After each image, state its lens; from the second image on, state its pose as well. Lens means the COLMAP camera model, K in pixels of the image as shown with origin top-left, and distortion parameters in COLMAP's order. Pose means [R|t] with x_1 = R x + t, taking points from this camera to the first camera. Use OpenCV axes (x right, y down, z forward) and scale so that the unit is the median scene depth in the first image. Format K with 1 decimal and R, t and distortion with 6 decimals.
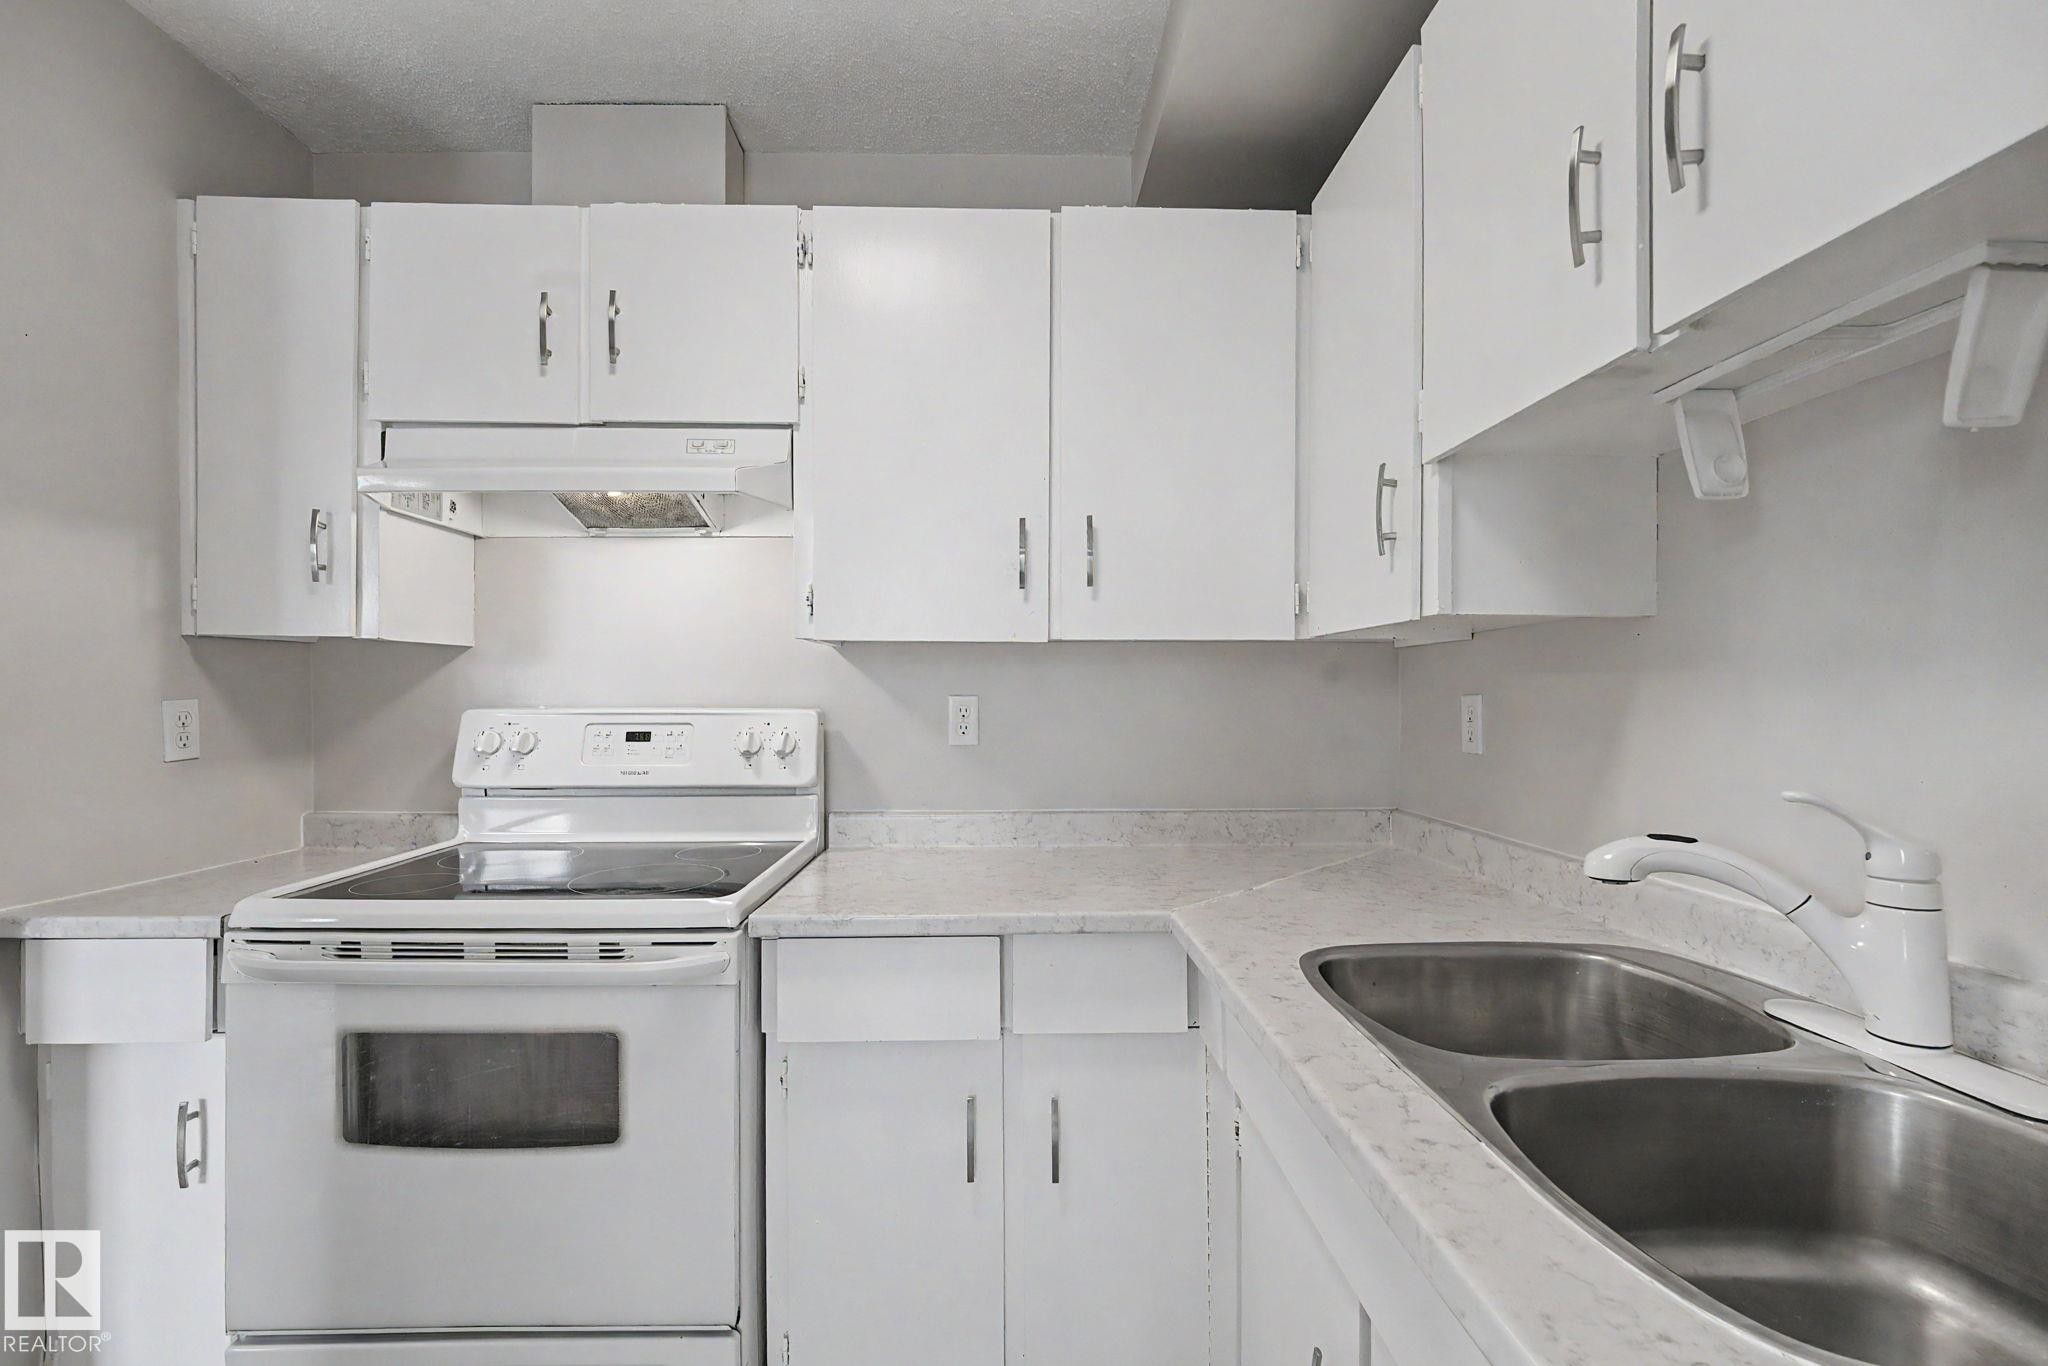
lens RADIAL K [[865.4, 0, 1012.1], [0, 865.4, 697.9], [0, 0, 1]] dist [-0.002119, -0.003097]
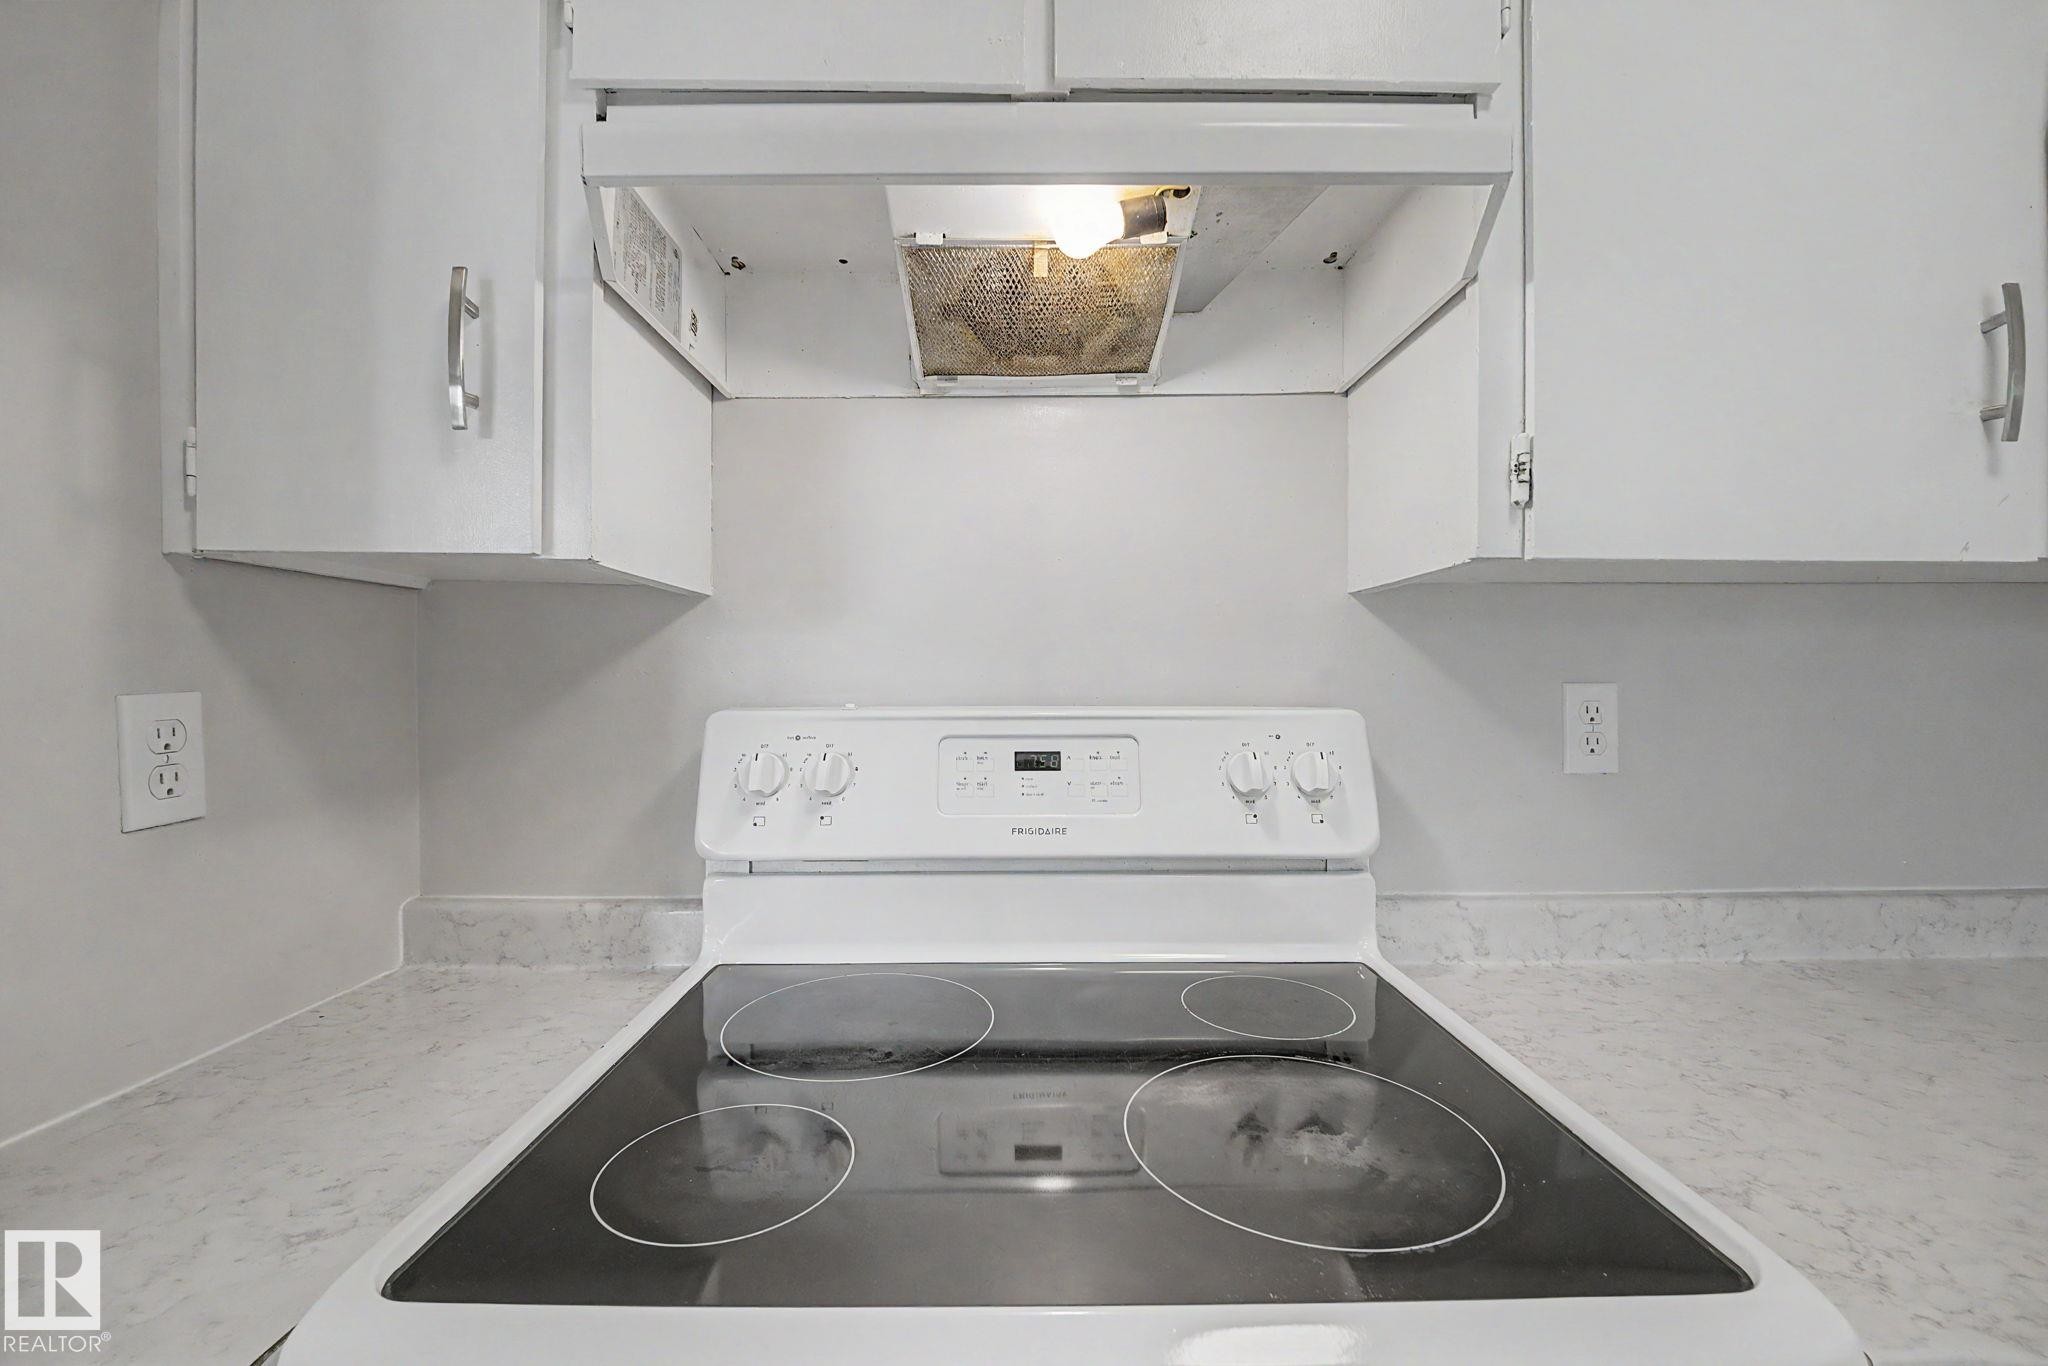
lens RADIAL K [[865.4, 0, 1038.1], [0, 865.4, 685.0], [0, 0, 1]] dist [-0.002119, -0.003097]
pose [[0.999993, 0.000946, -0.003622, -0.435889], [-0.000938, 0.999997, 0.002052, -0.003028], [0.003624, -0.002049, 0.999991, 0.476789]]
